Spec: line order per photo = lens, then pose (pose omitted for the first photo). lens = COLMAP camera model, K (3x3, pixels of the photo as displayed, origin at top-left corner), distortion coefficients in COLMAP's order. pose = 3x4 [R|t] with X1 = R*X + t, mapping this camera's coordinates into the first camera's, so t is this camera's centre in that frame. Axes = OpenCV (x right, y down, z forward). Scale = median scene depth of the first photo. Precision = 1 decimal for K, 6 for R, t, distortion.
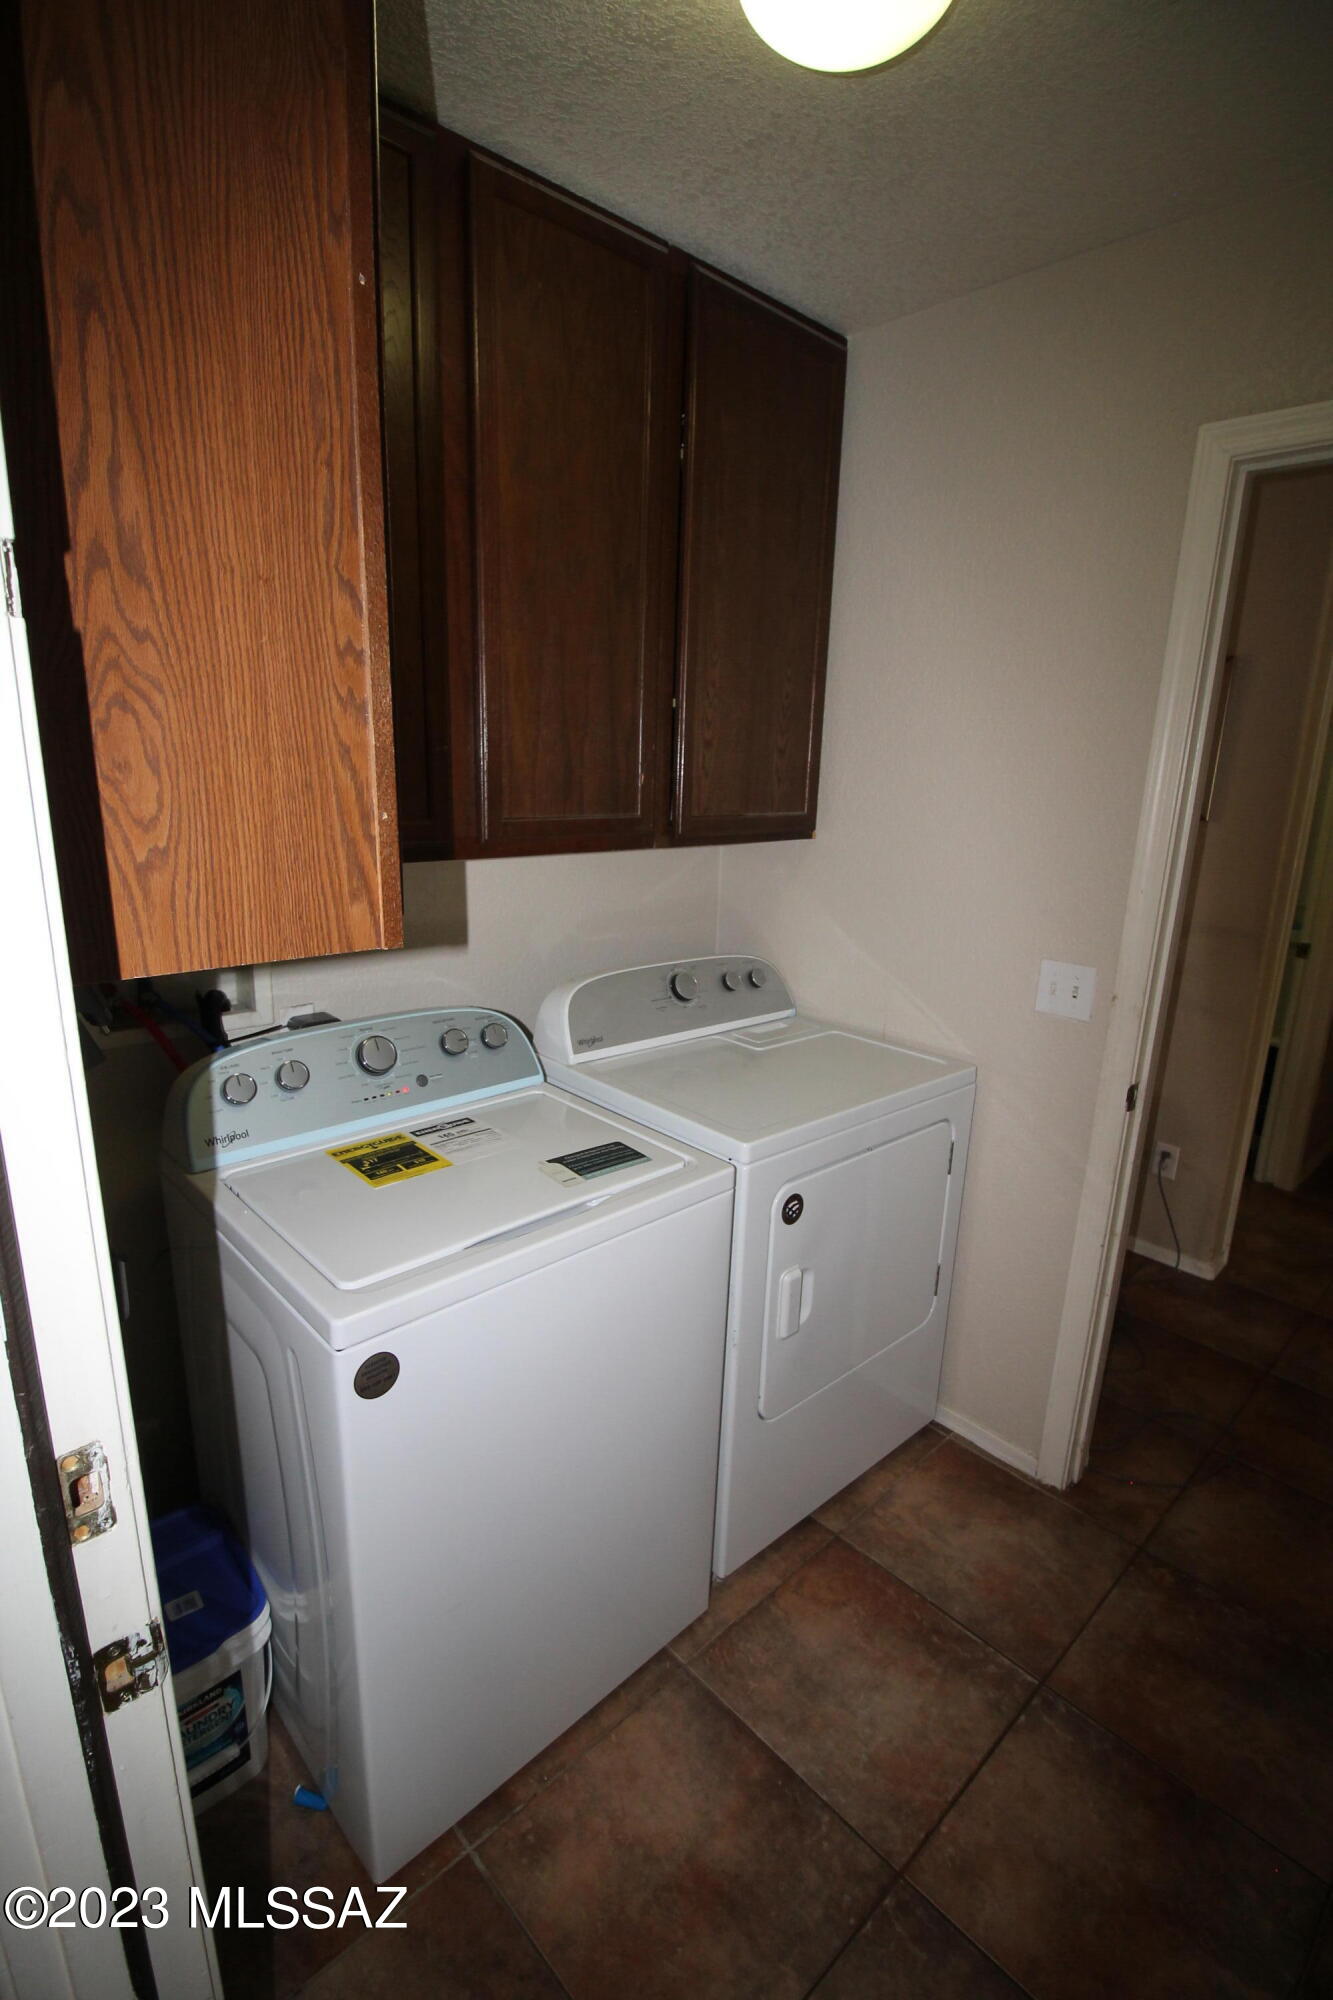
lens RADIAL K [[917.6, 0, 679.3], [0, 917.6, 1001.8], [0, 0, 1]] dist [0.001225, -0.010558]
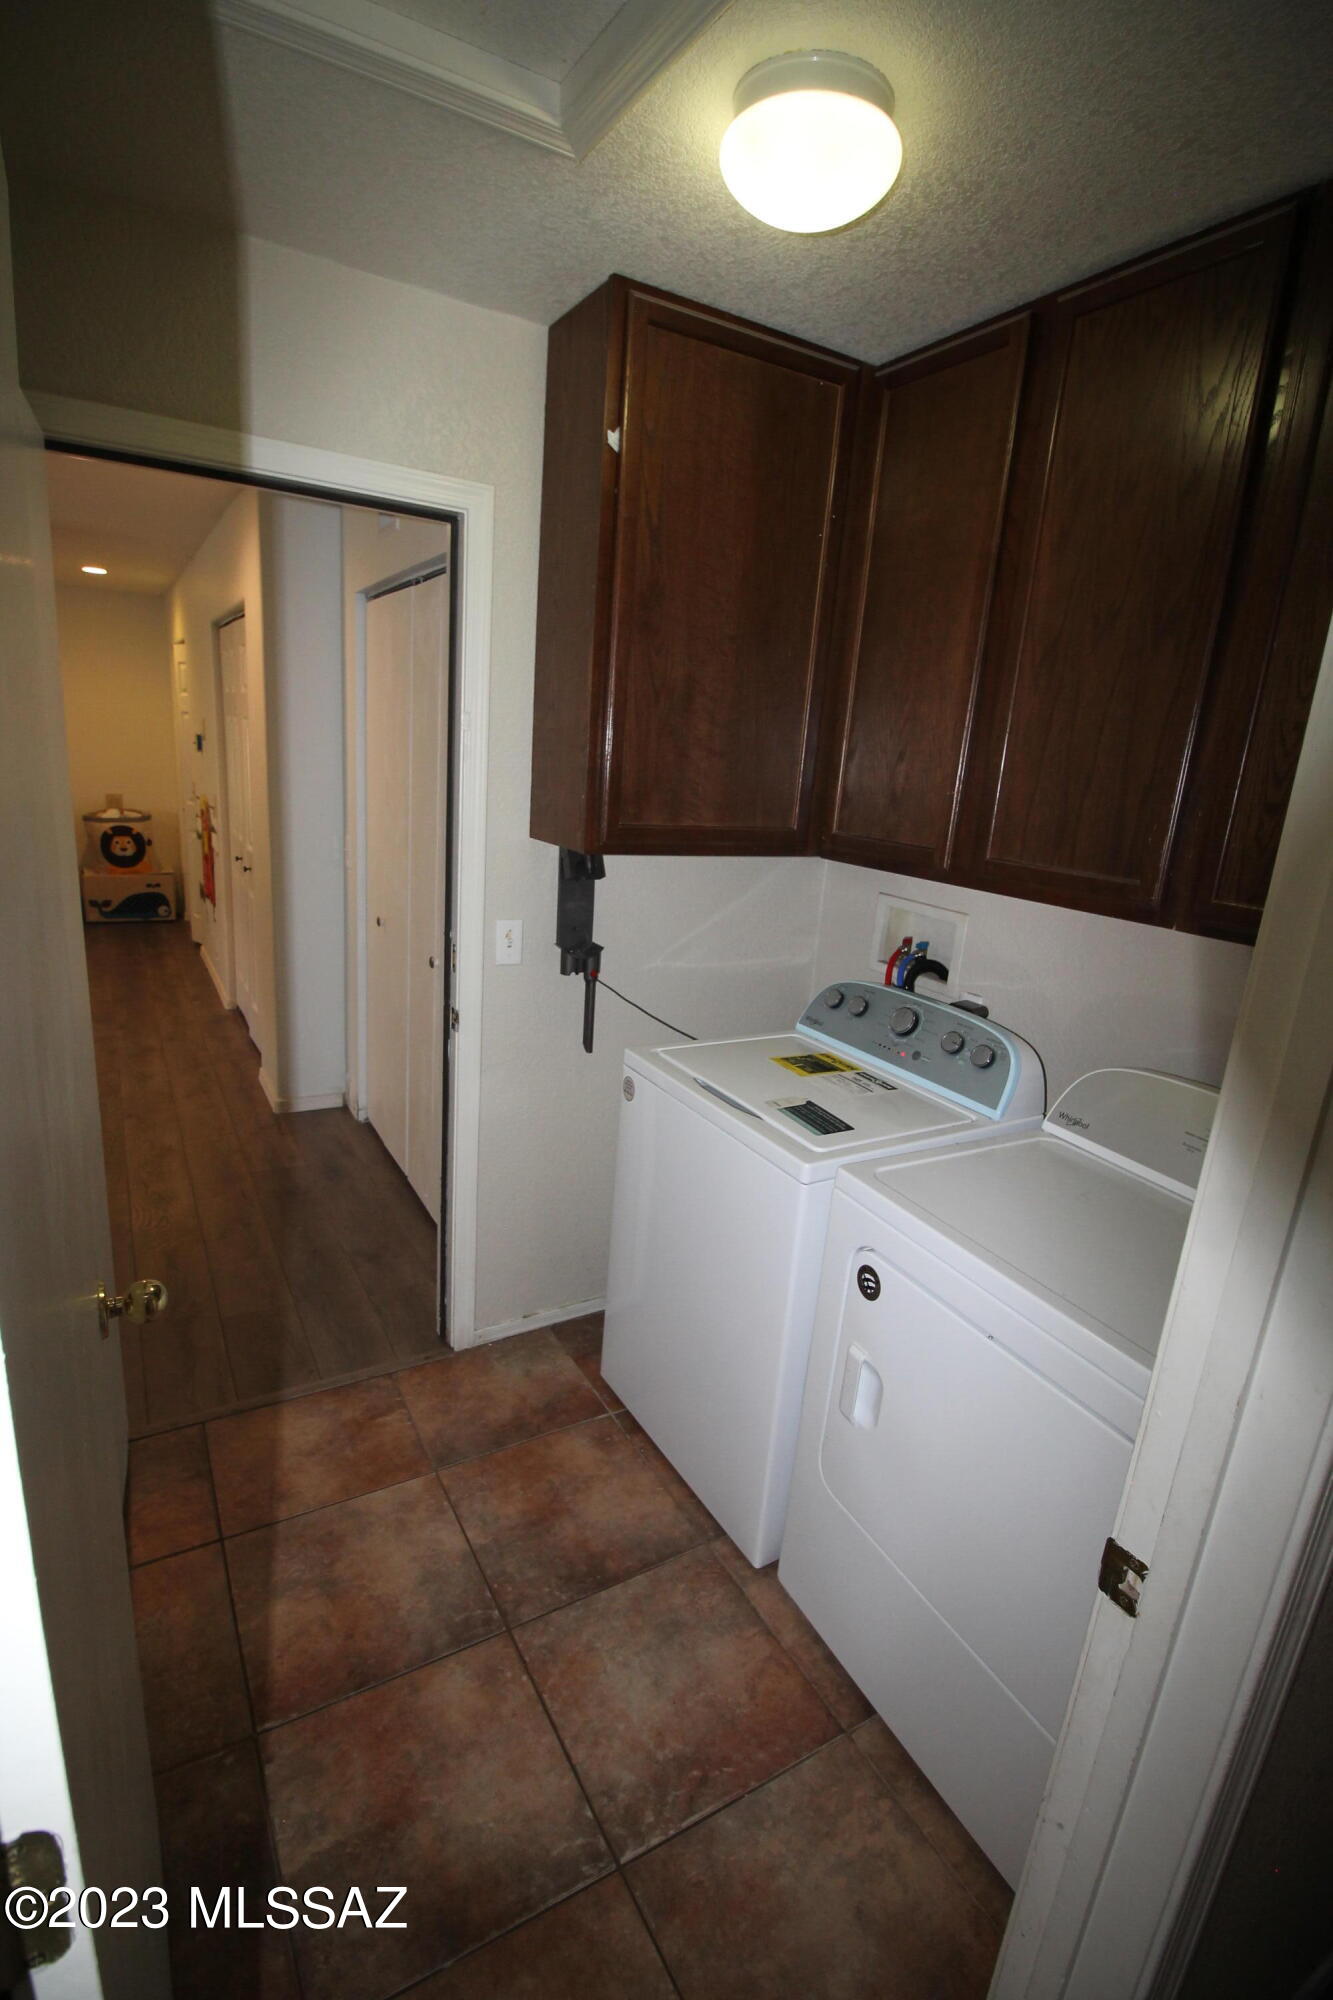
lens RADIAL K [[954.0, 0, 676.1], [0, 954.0, 1003.5], [0, 0, 1]] dist [0.001901, -0.015751]
pose [[-0.211156, 0.206597, -0.955369, 1.101785], [-0.324229, 0.907265, 0.267855, -0.239094], [0.922111, 0.366318, -0.124590, 0.902713]]
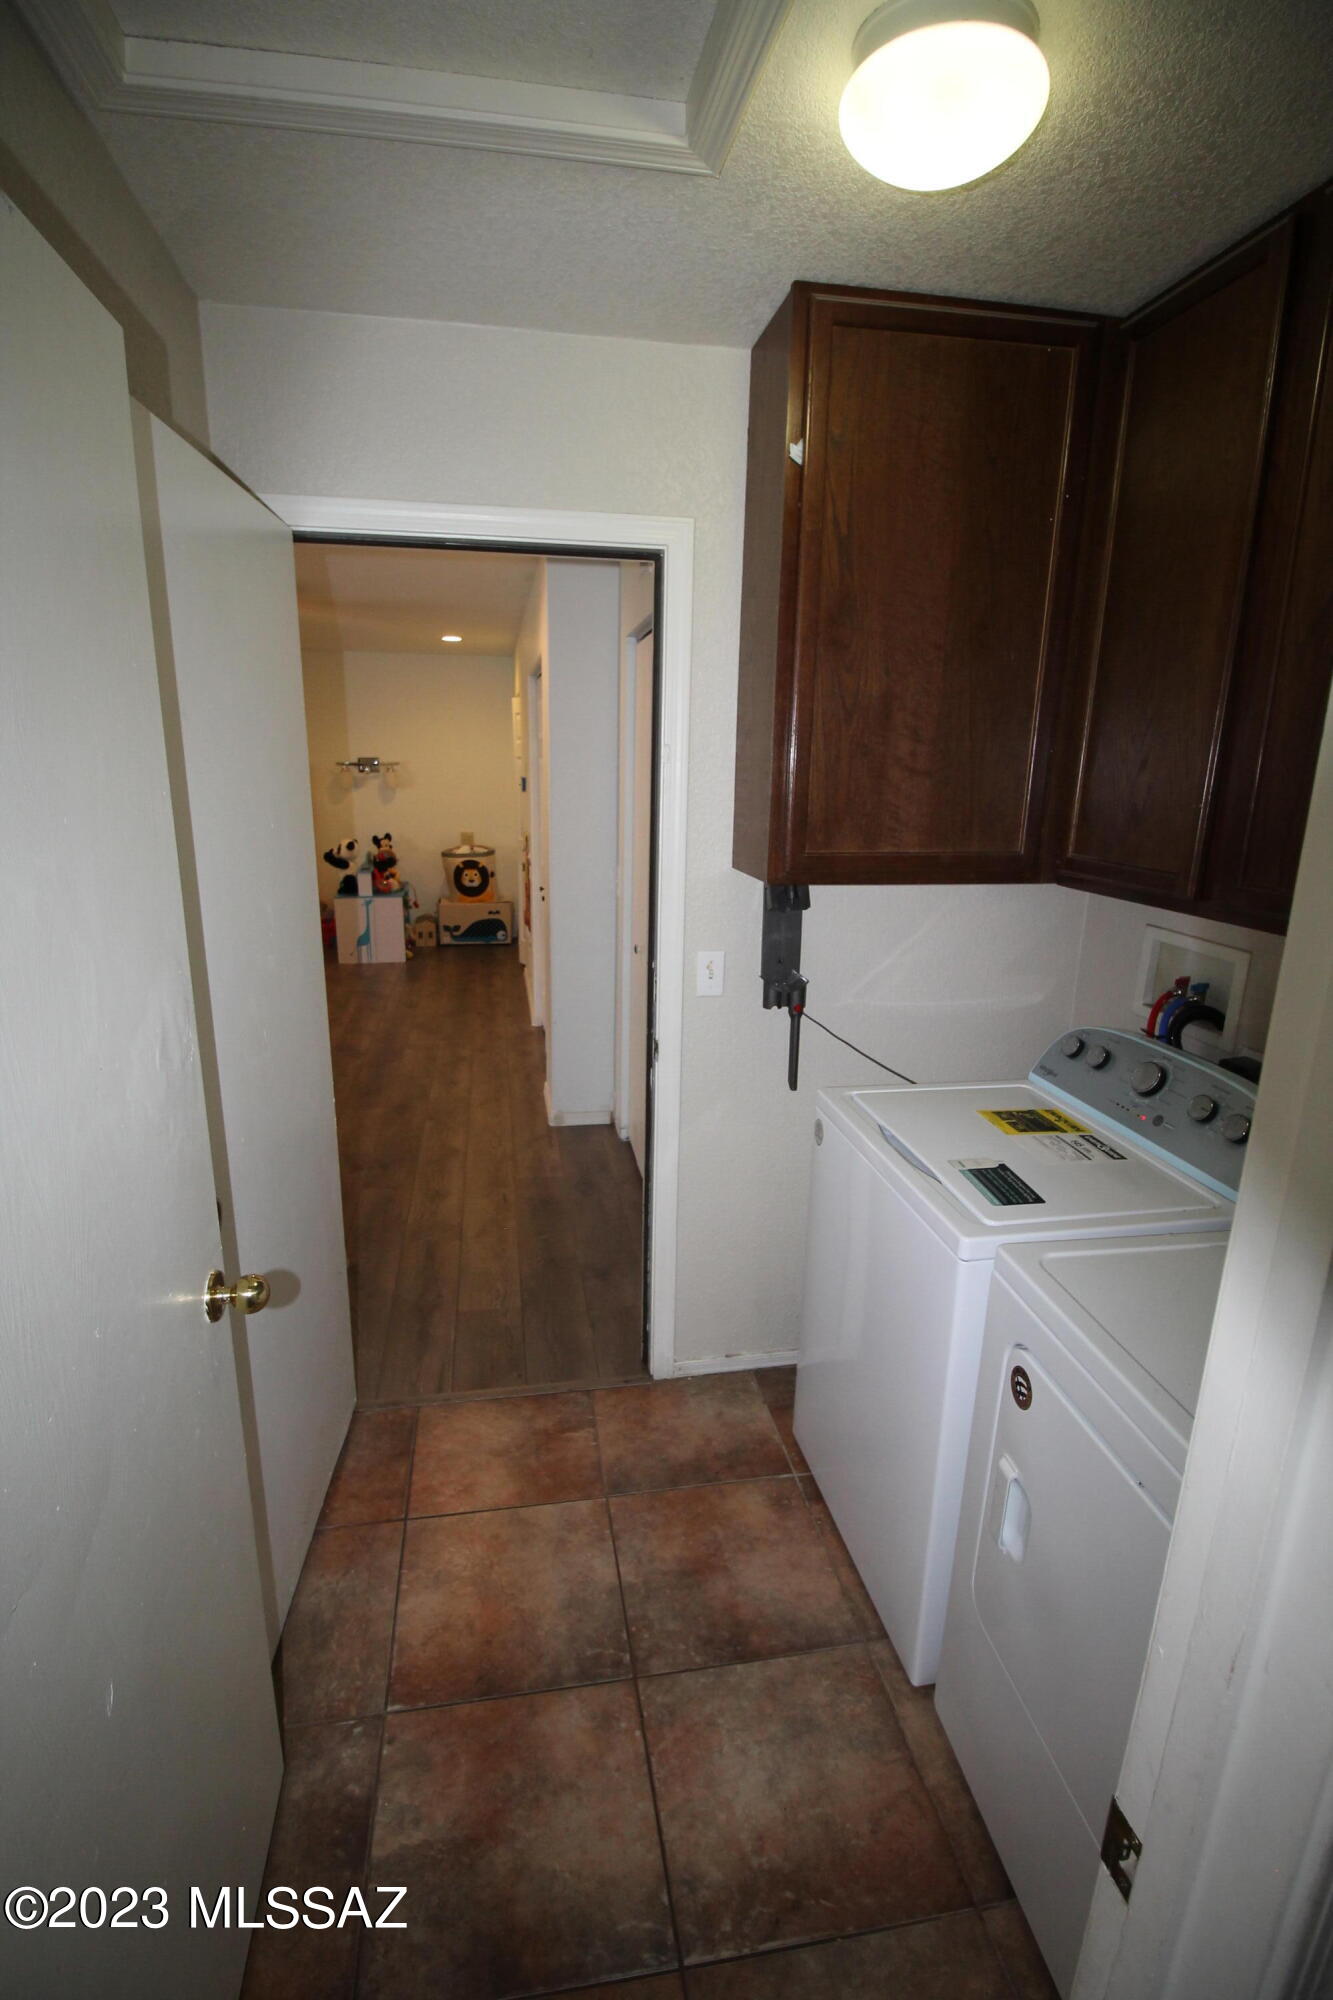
lens RADIAL K [[959.0, 0, 665.4], [0, 959.0, 1007.0], [0, 0, 1]] dist [0.001446, -0.015372]
pose [[-0.547816, 0.171026, -0.818931, 0.971832], [-0.245649, 0.902849, 0.352876, -0.300831], [0.799721, 0.394480, -0.452583, 1.076142]]
